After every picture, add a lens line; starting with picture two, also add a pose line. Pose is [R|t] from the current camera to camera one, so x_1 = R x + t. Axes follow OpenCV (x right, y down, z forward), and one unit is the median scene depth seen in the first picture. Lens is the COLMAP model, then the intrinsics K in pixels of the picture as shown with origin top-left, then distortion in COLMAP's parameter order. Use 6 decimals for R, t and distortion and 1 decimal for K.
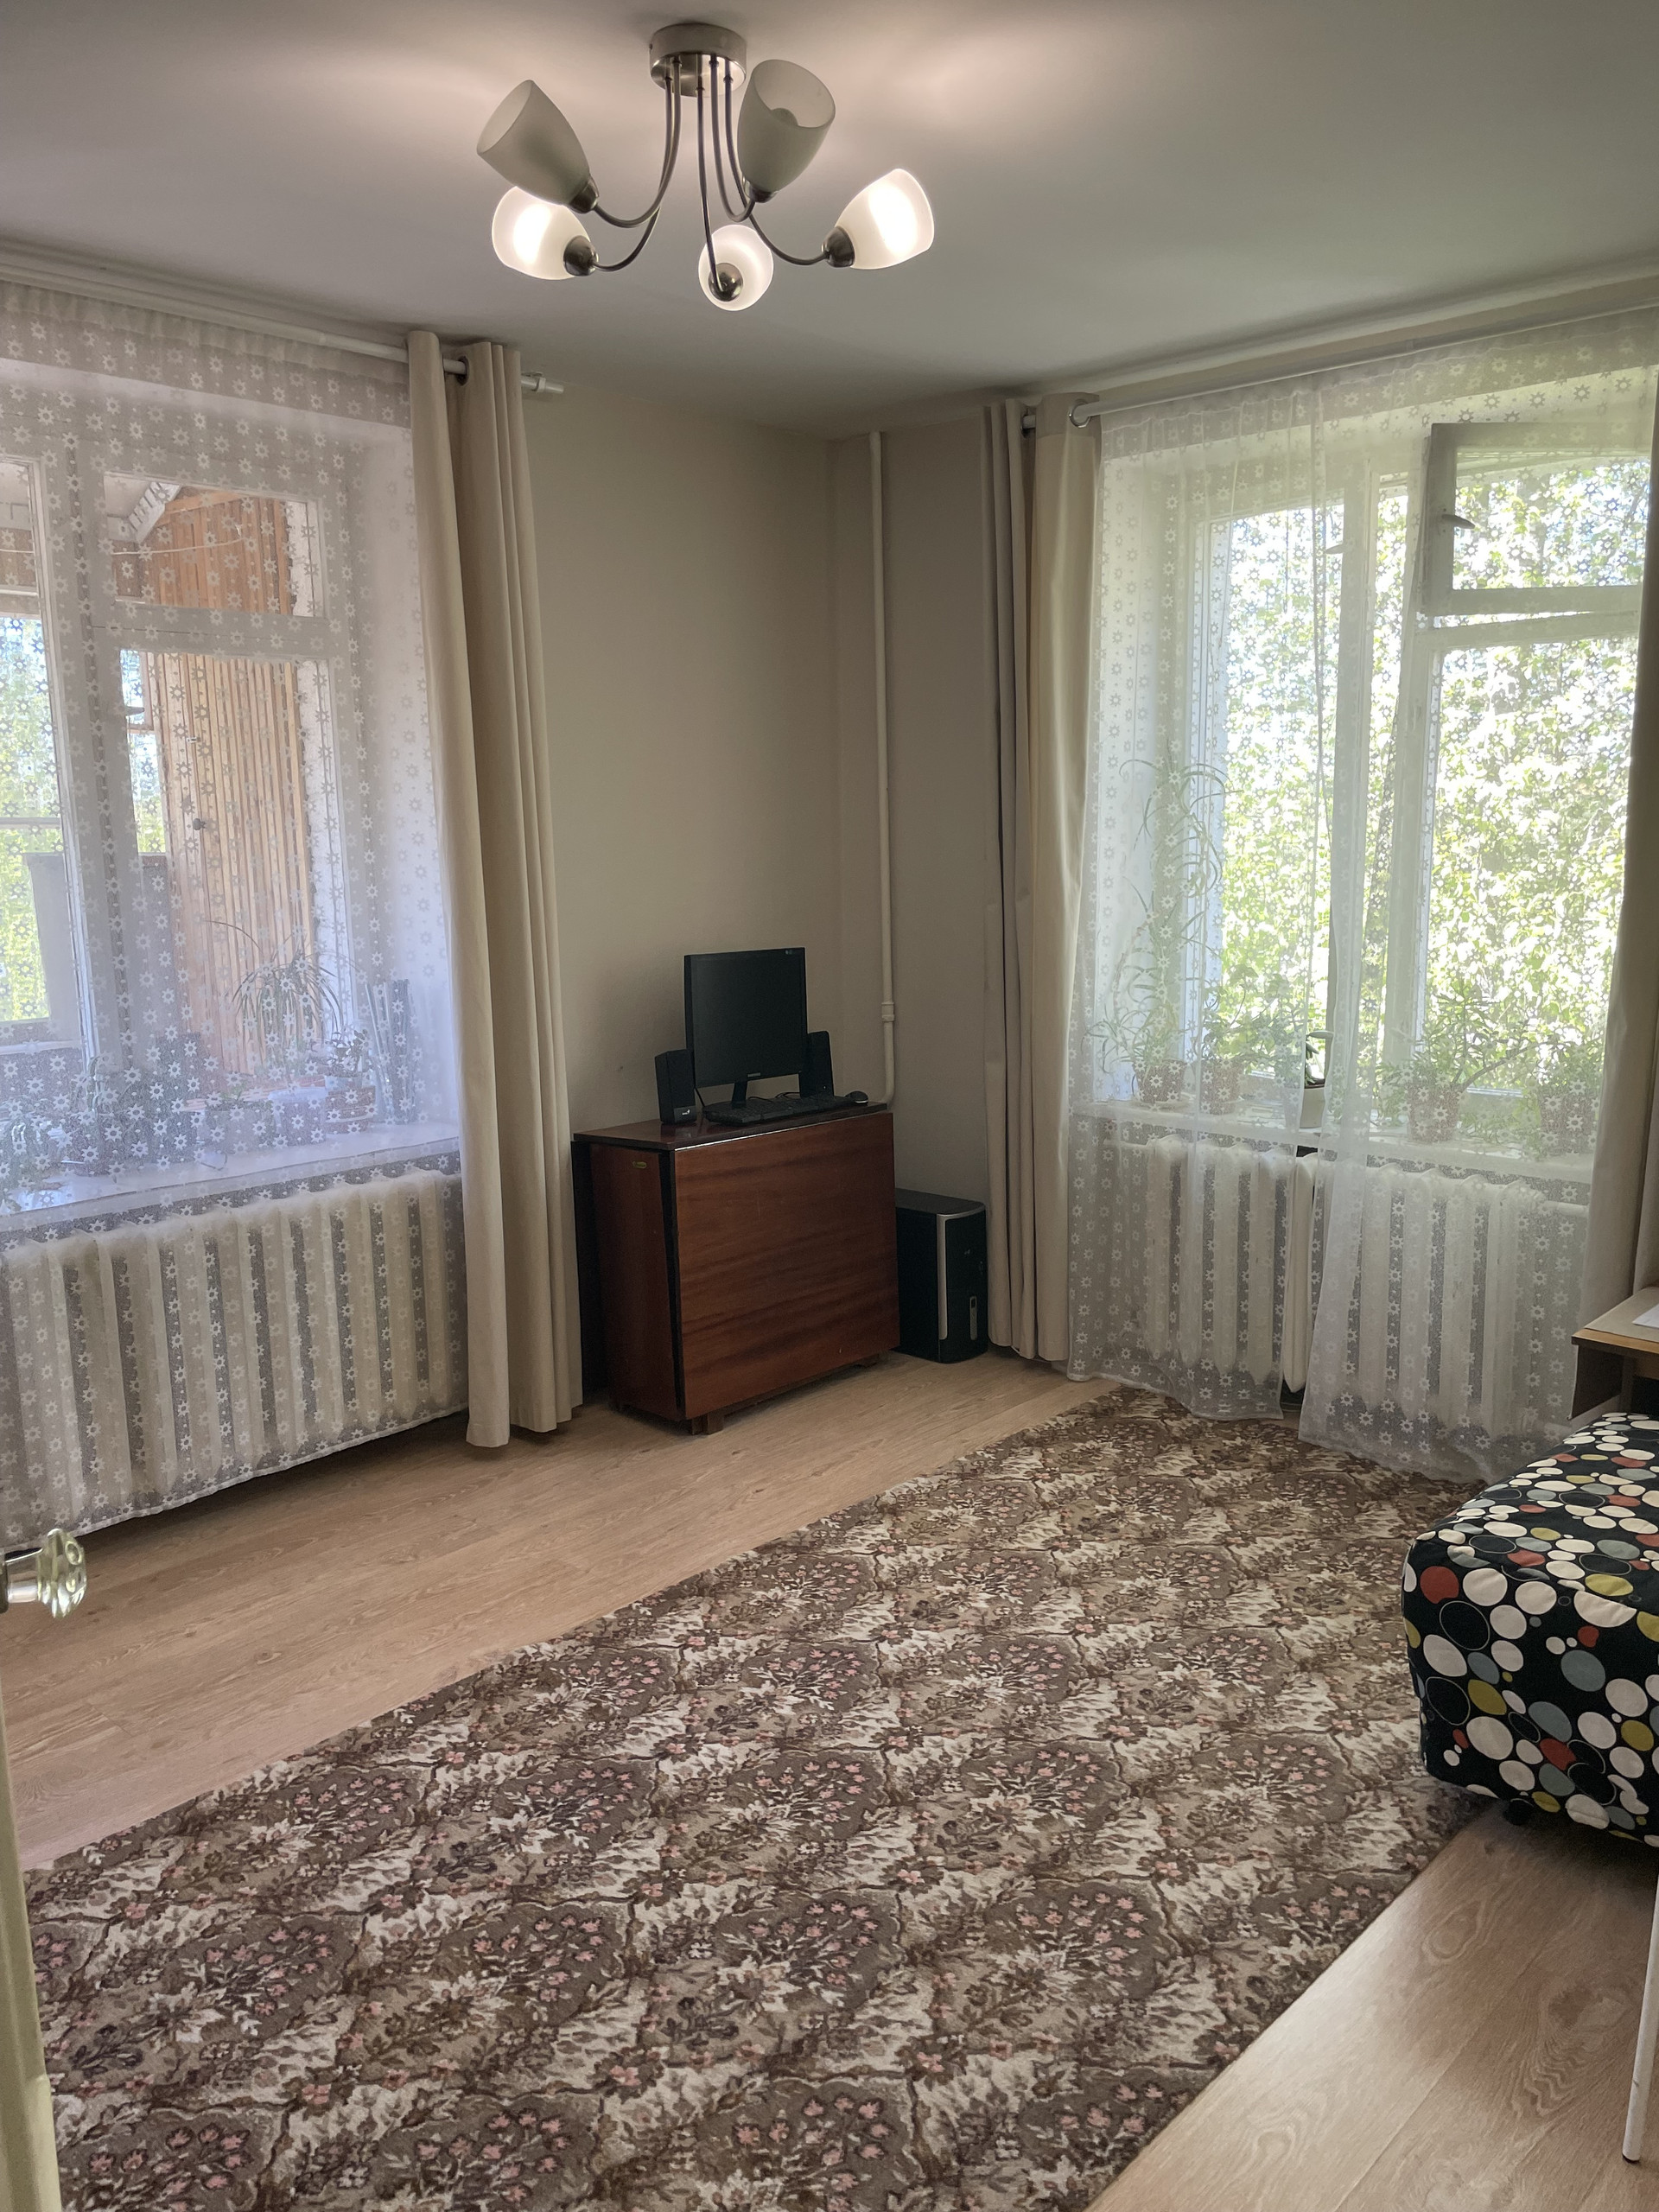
lens RADIAL K [[1674.8, 0, 862.6], [0, 1674.8, 1129.5], [0, 0, 1]] dist [0.078318, -0.112362]
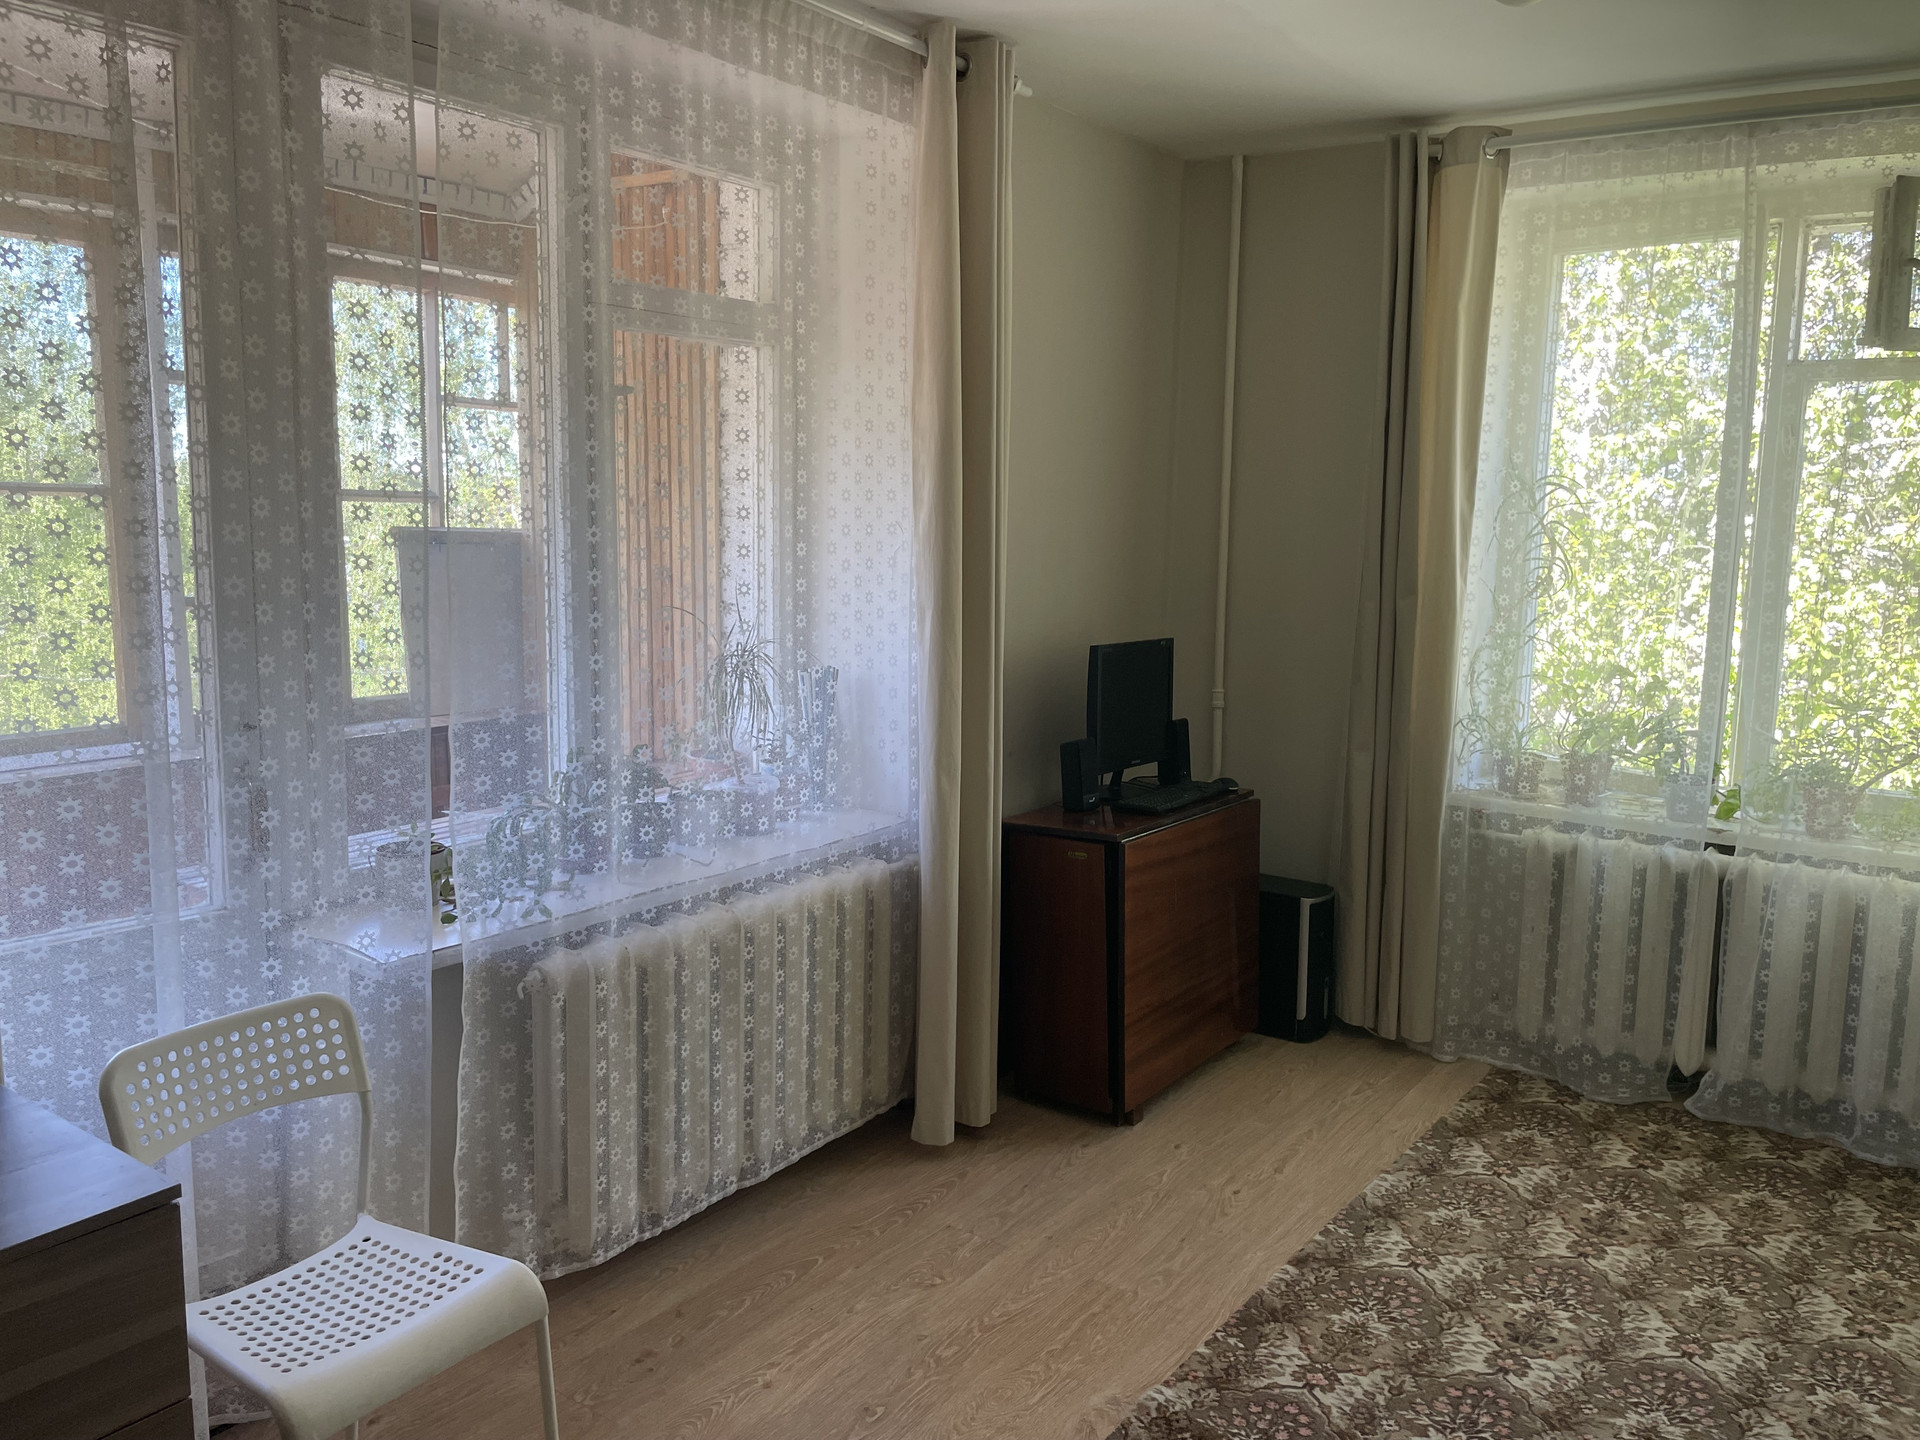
lens RADIAL K [[1453.7, 0, 960.4], [0, 1453.7, 710.7], [0, 0, 1]] dist [0.078318, -0.112362]
pose [[0.992932, 0.014286, 0.117825, -0.366960], [-0.009323, 0.999050, -0.042567, -0.033206], [-0.118321, 0.041167, 0.992122, 0.168092]]
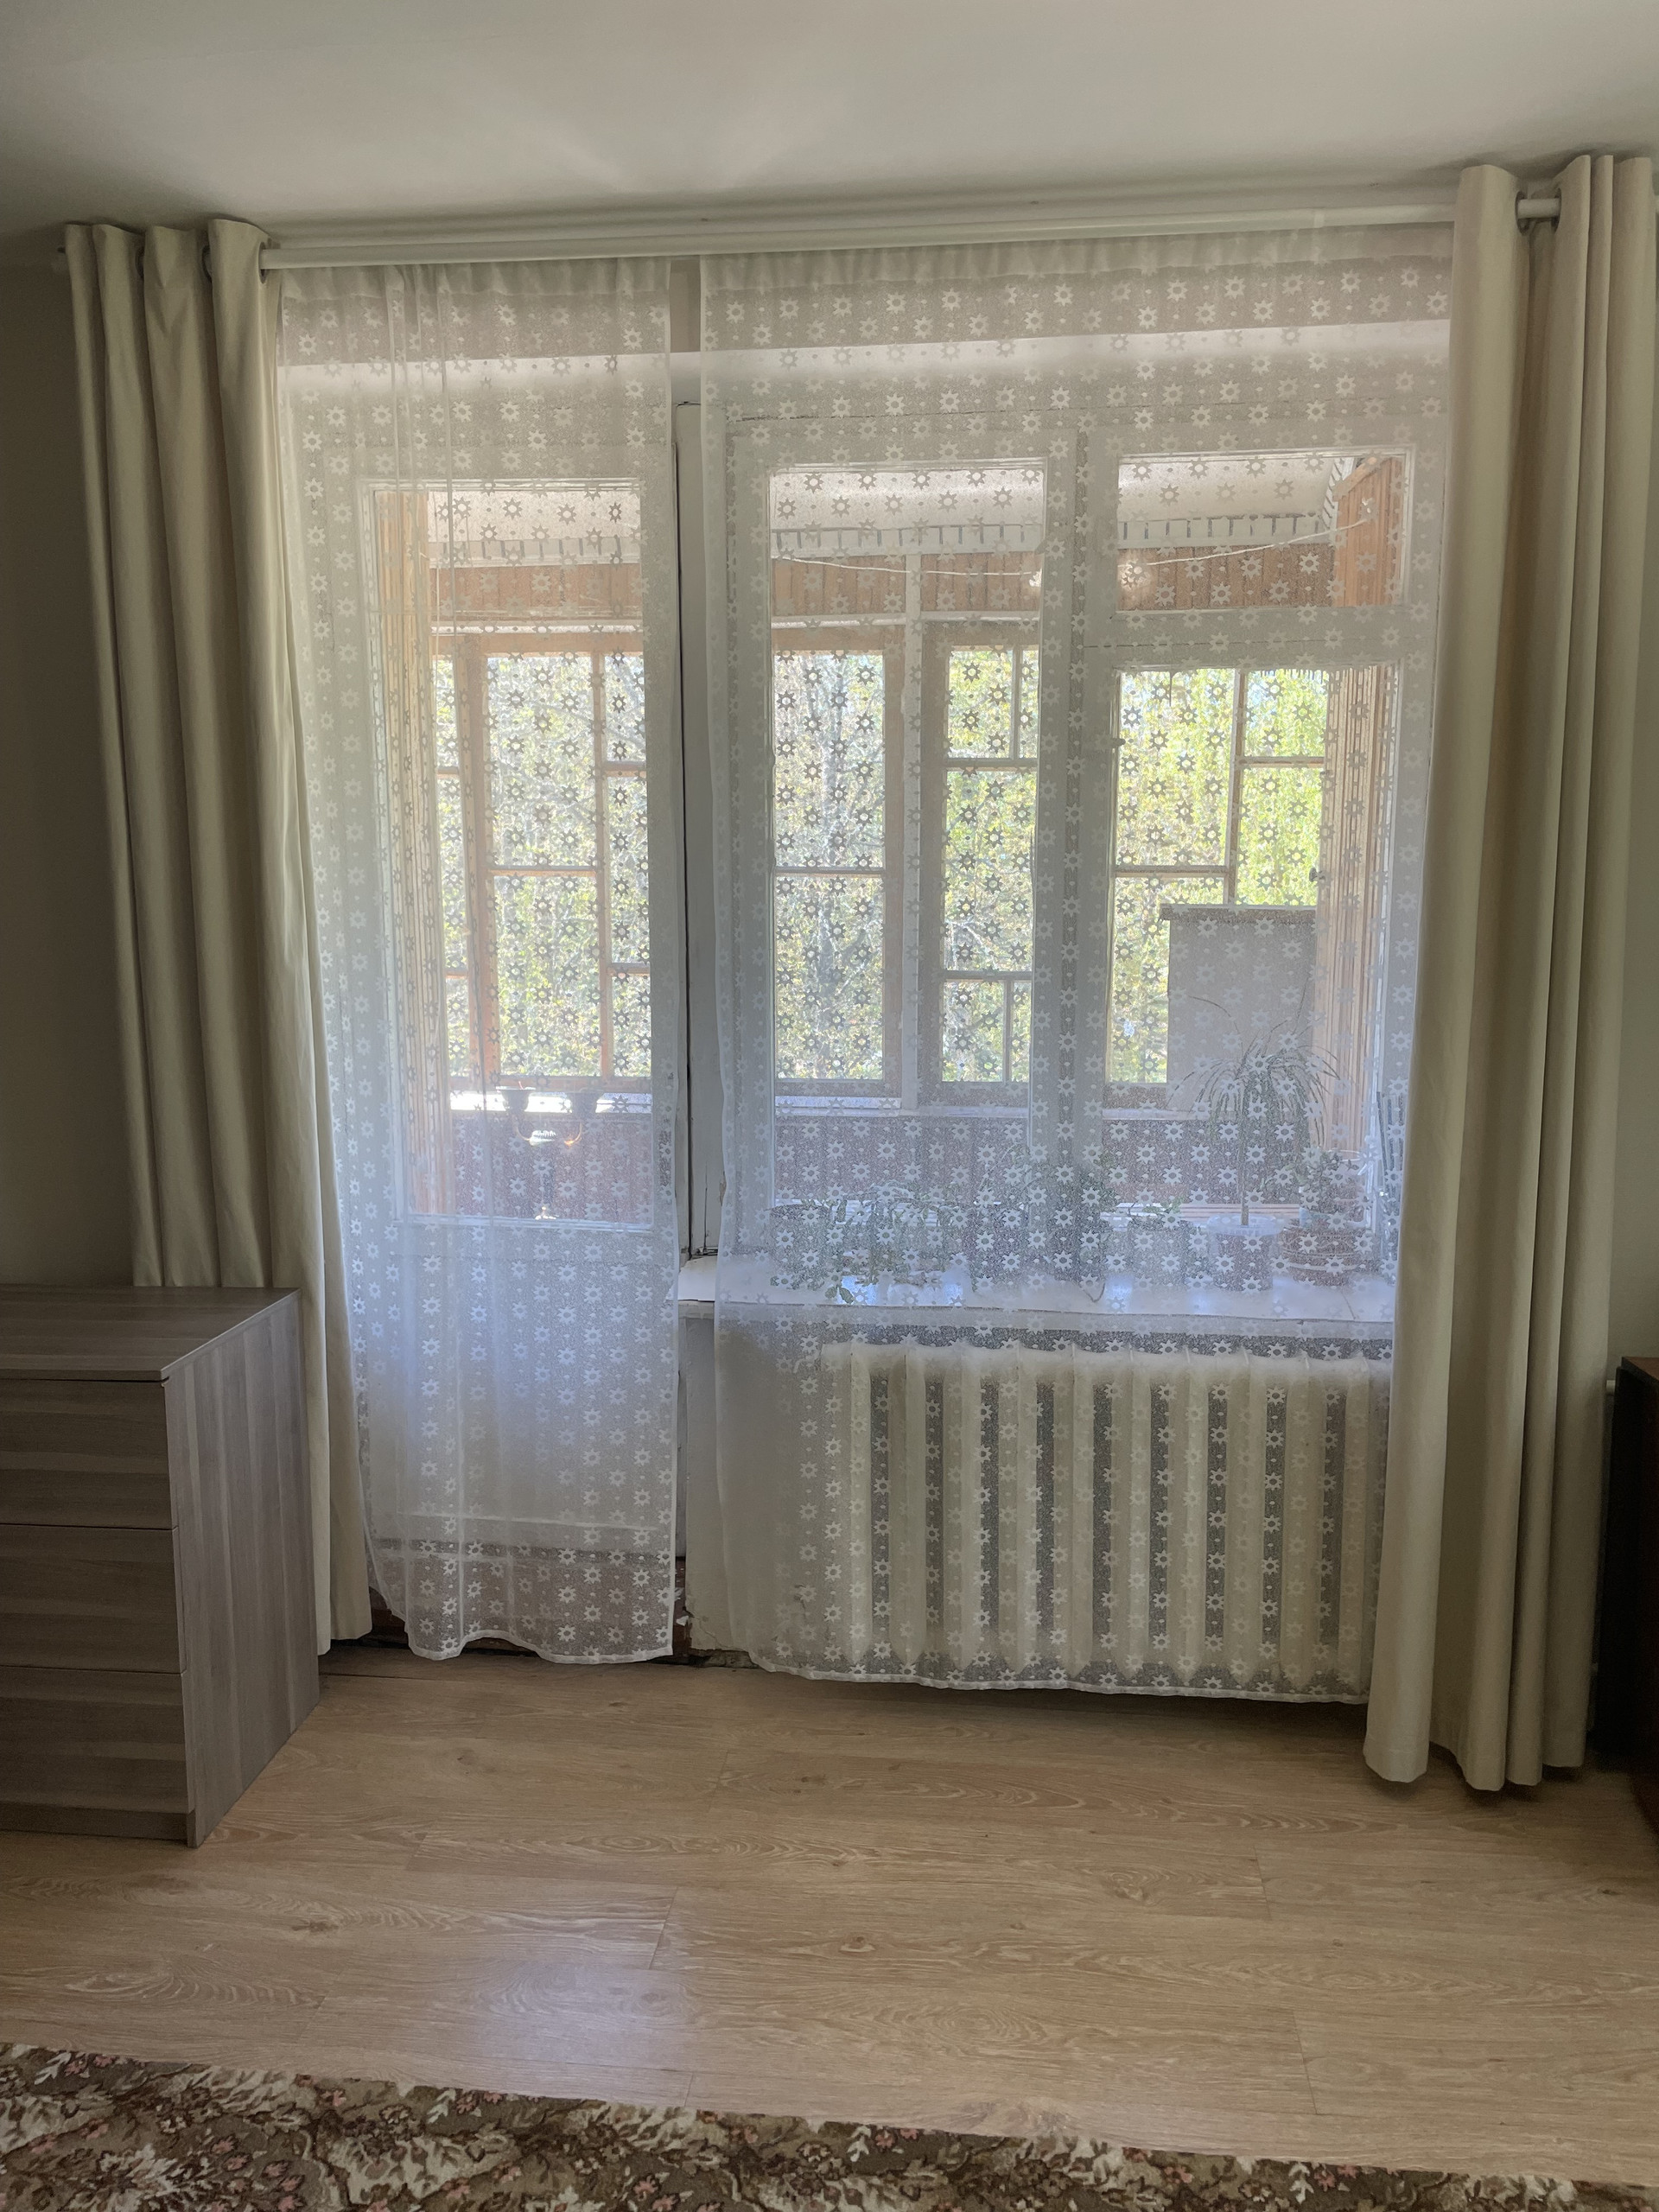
lens RADIAL K [[1674.8, 0, 835.5], [0, 1674.8, 1115.7], [0, 0, 1]] dist [0.078318, -0.112362]
pose [[0.587685, 0.126597, -0.799124, 0.196725], [-0.150600, 0.987538, 0.045693, -0.089530], [0.794950, 0.093495, 0.599427, 0.447025]]
